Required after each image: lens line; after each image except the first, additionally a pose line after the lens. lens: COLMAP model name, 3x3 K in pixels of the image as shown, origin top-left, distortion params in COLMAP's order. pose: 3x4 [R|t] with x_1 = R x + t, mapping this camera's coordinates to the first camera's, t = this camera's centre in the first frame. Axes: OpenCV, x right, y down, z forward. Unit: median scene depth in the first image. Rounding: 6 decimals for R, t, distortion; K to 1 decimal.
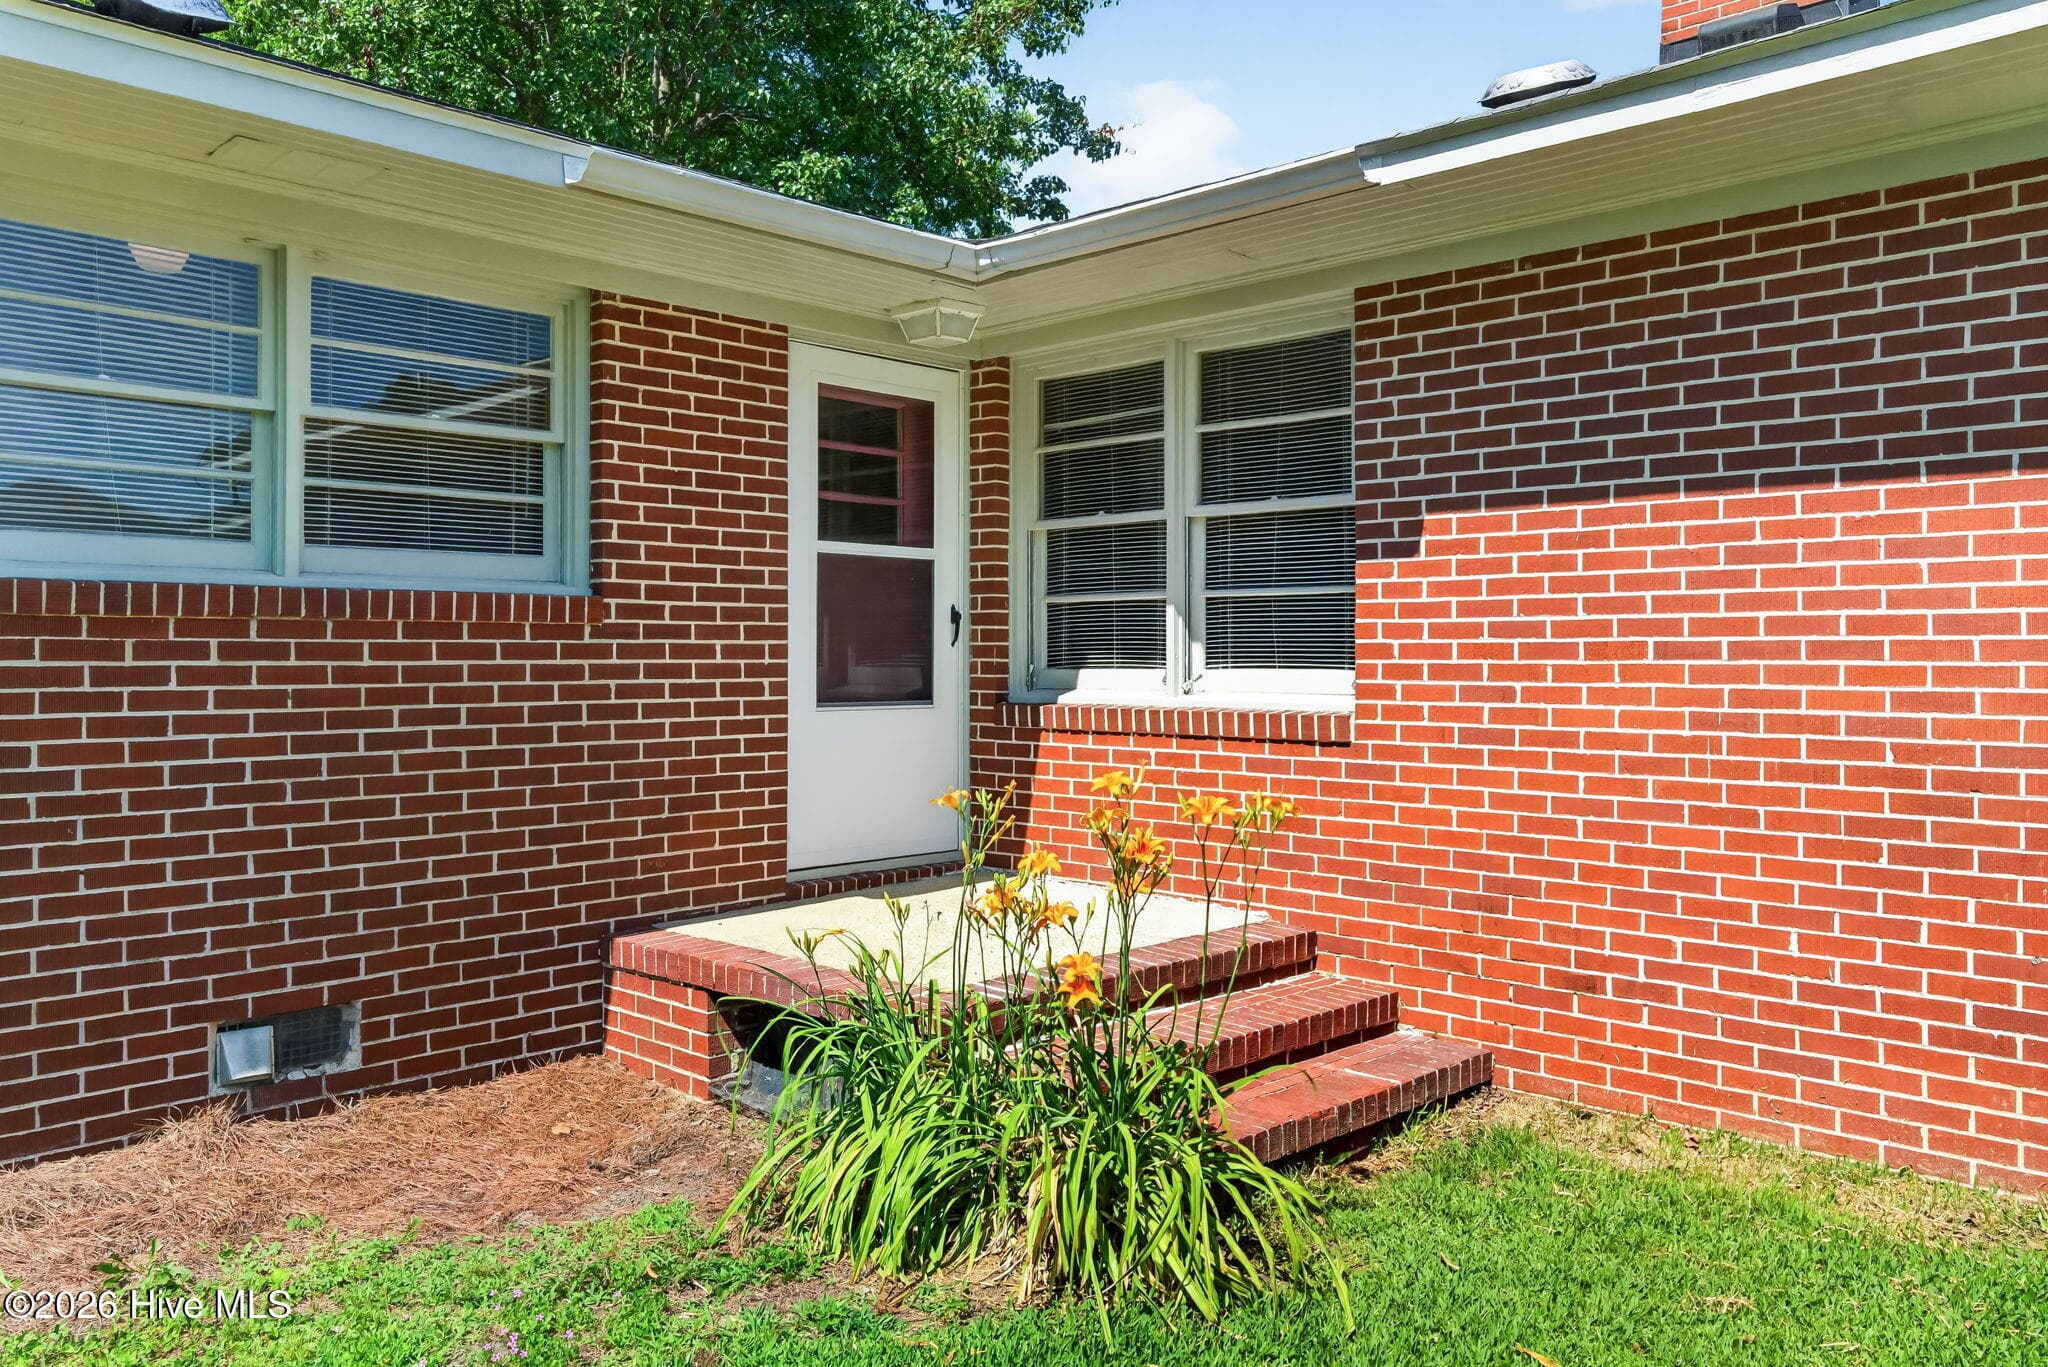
lens RADIAL K [[1526.8, 0, 1024.0], [0, 1526.8, 683.5], [0, 0, 1]] dist [-0.001930, 0.000512]
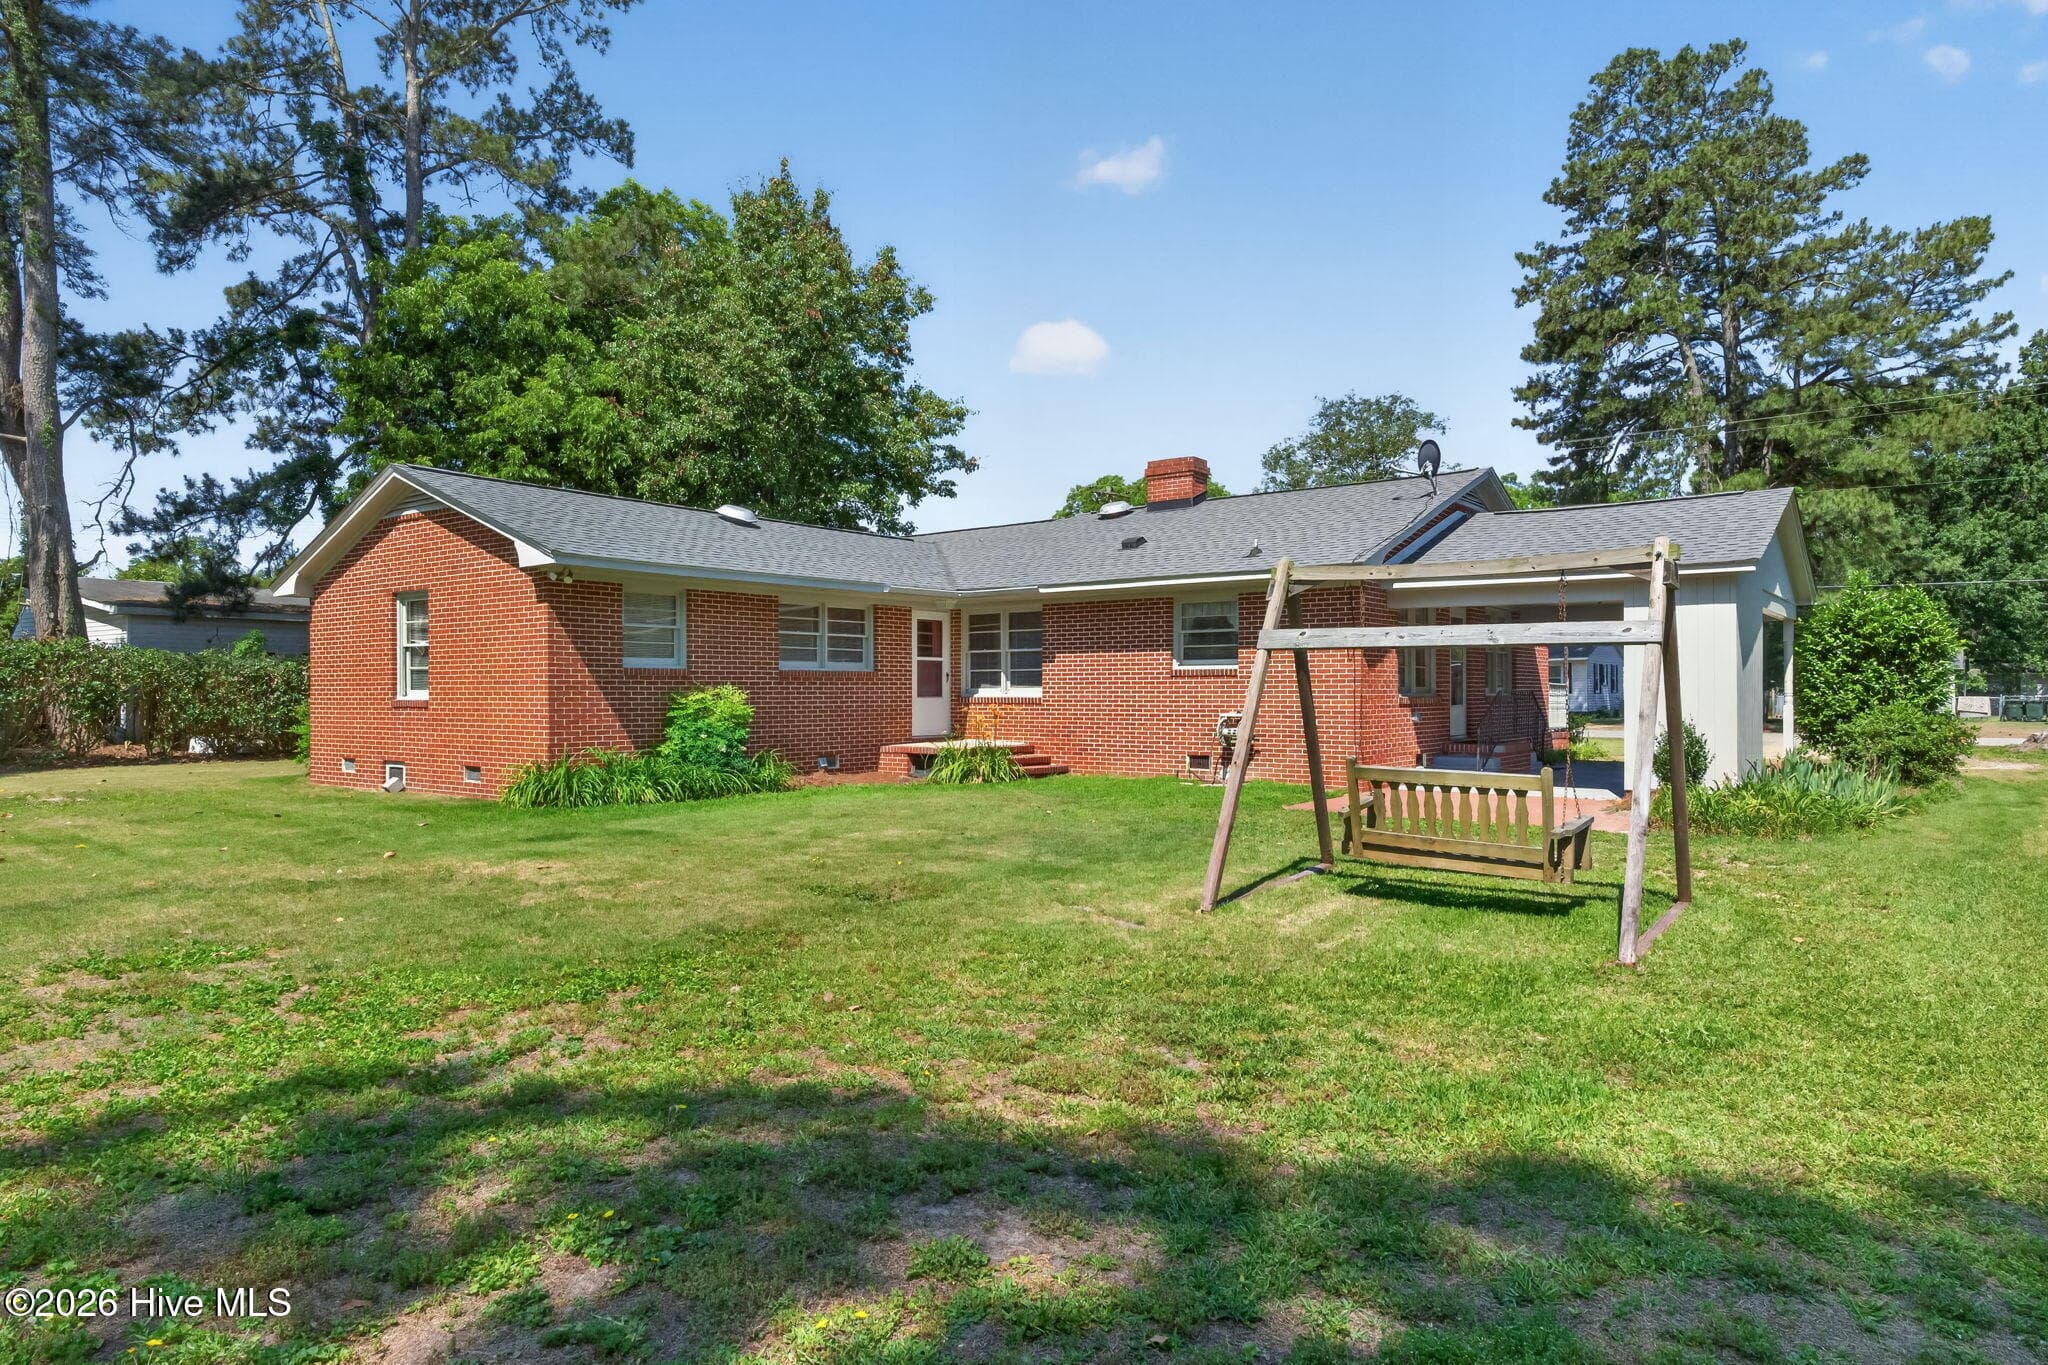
lens RADIAL K [[1217.7, 0, 1024.0], [0, 1217.7, 682.5], [0, 0, 1]] dist [-0.003439, -0.000362]
pose [[0.993449, -0.002583, 0.114246, -0.226378], [0.005468, 0.999674, -0.024953, 0.060365], [-0.114144, 0.025415, 0.993139, -2.327703]]
